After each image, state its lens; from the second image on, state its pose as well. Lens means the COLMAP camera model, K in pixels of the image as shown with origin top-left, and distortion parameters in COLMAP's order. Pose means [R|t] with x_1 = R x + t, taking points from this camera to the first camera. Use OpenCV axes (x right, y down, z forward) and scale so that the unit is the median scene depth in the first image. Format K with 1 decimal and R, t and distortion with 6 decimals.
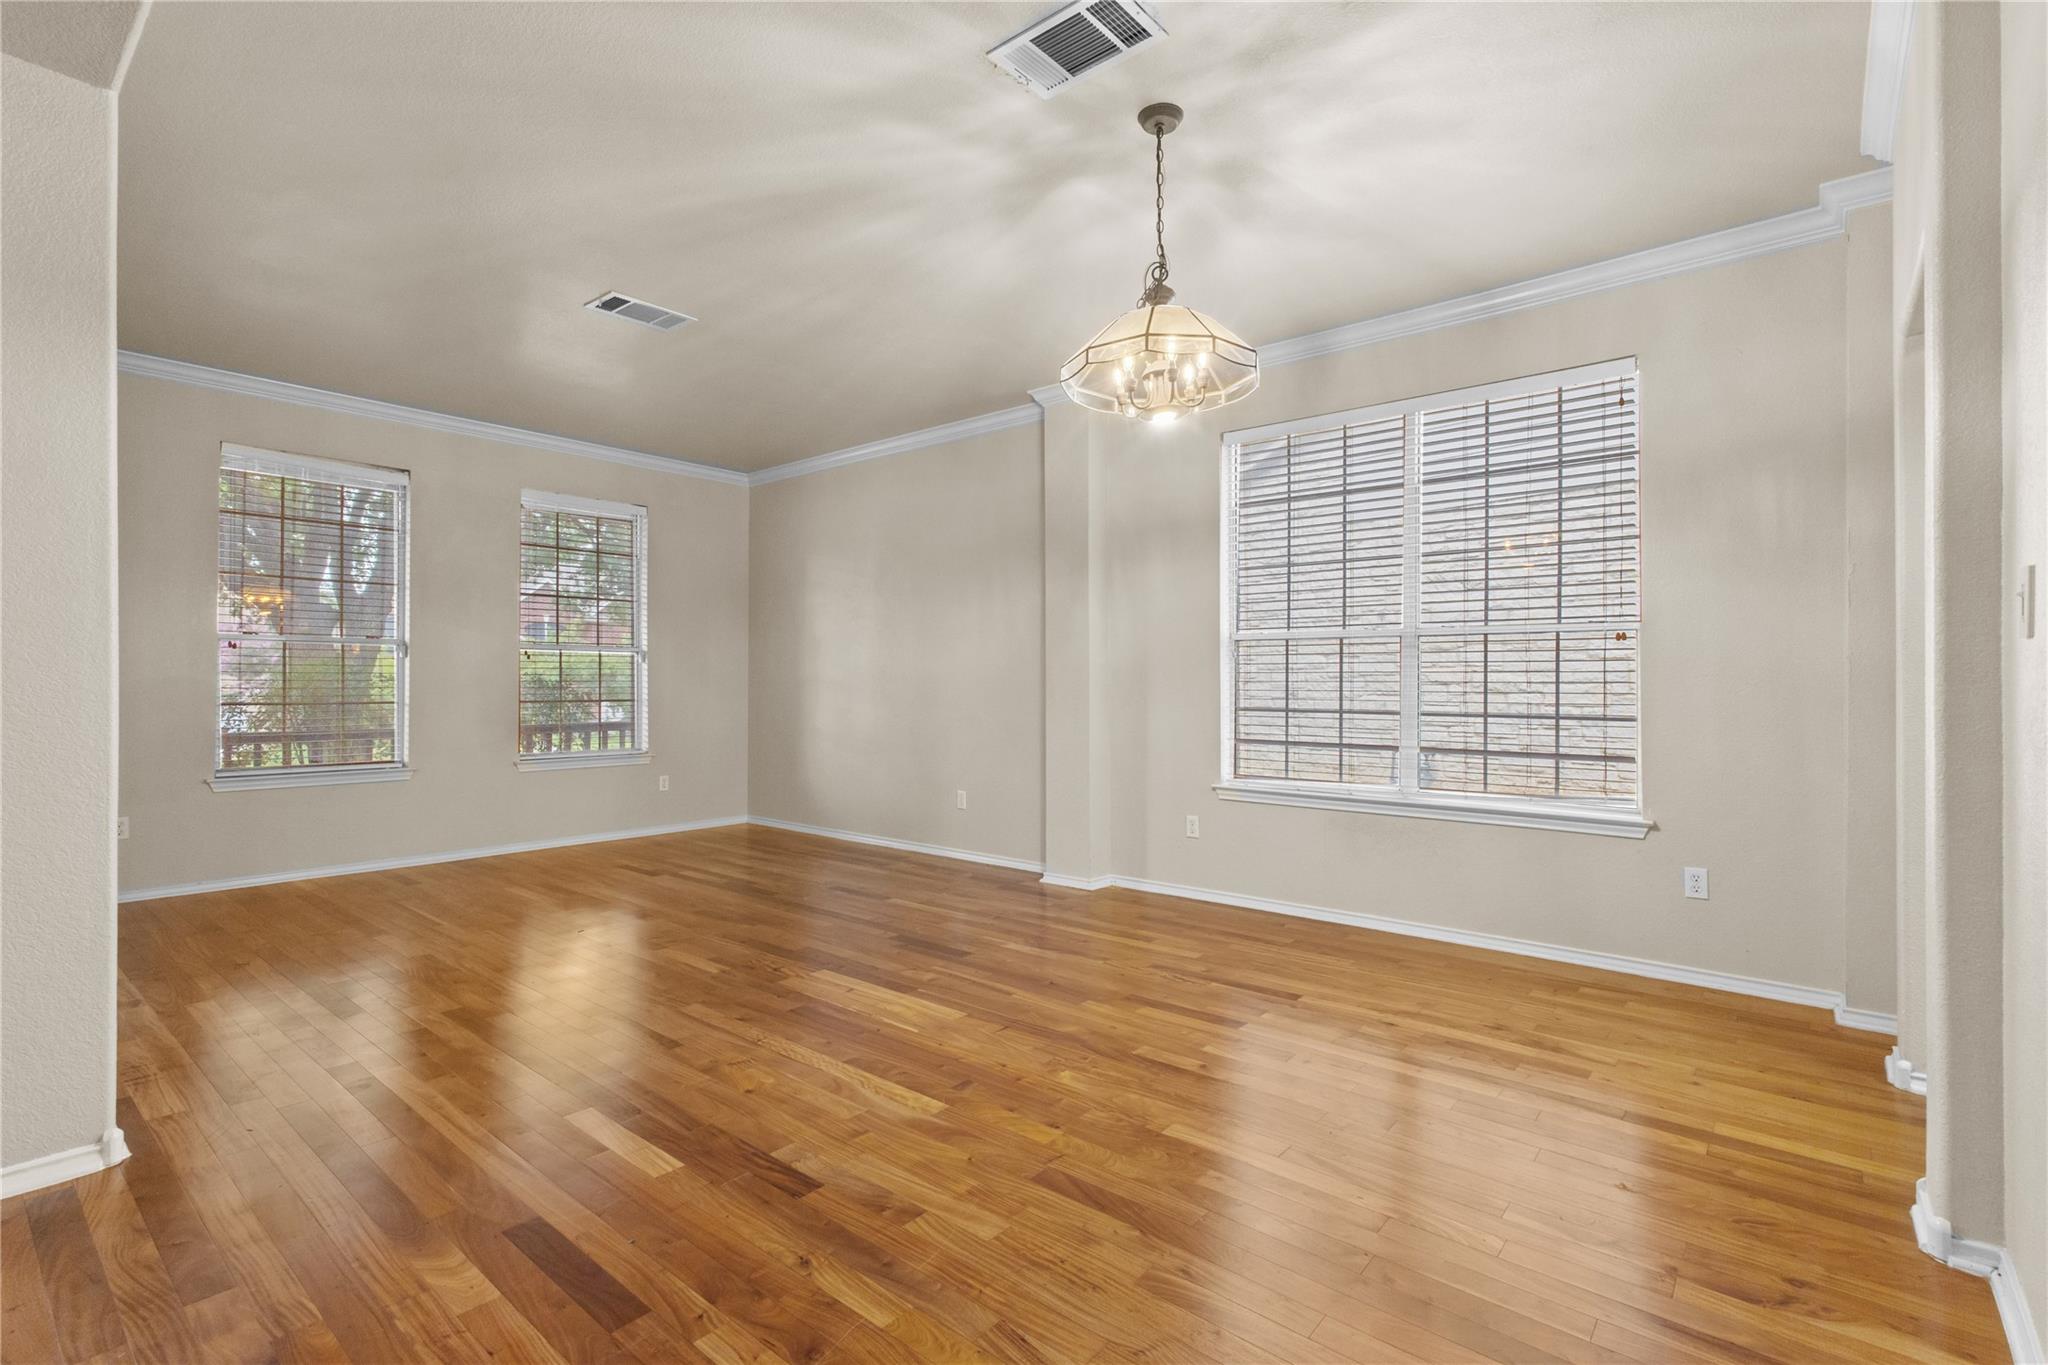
lens RADIAL K [[942.6, 0, 1021.2], [0, 942.6, 686.4], [0, 0, 1]] dist [-0.002018, 0.002316]
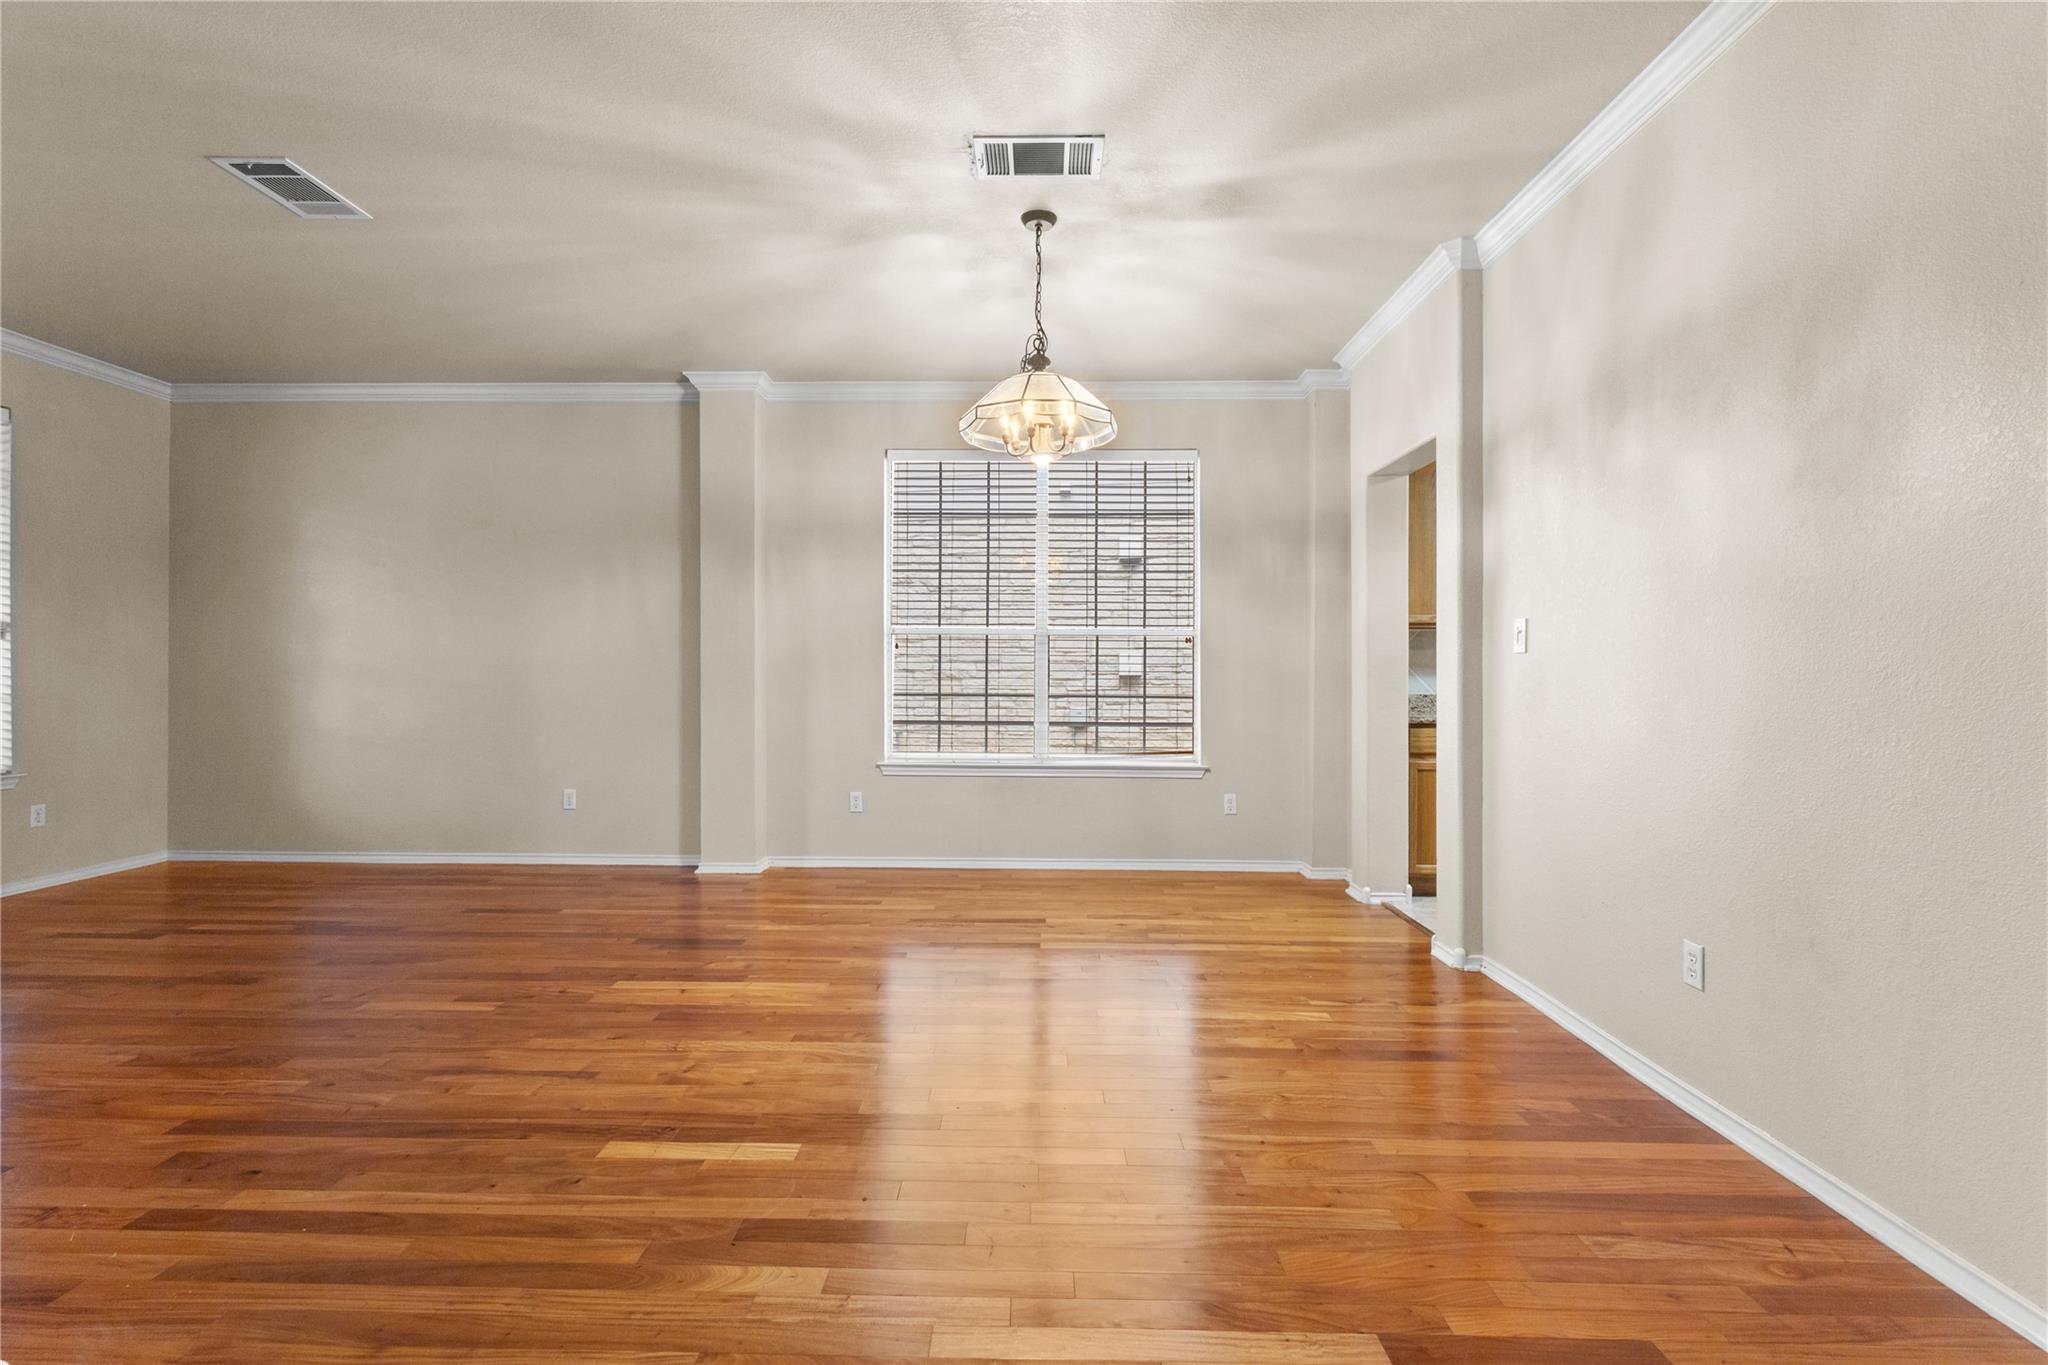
lens RADIAL K [[942.6, 0, 1017.4], [0, 942.6, 675.3], [0, 0, 1]] dist [-0.002018, 0.002316]
pose [[0.776135, -0.001215, 0.630565, -0.469741], [-0.000174, 0.999998, 0.002142, -0.001877], [-0.630566, -0.001772, 0.776133, 0.034264]]
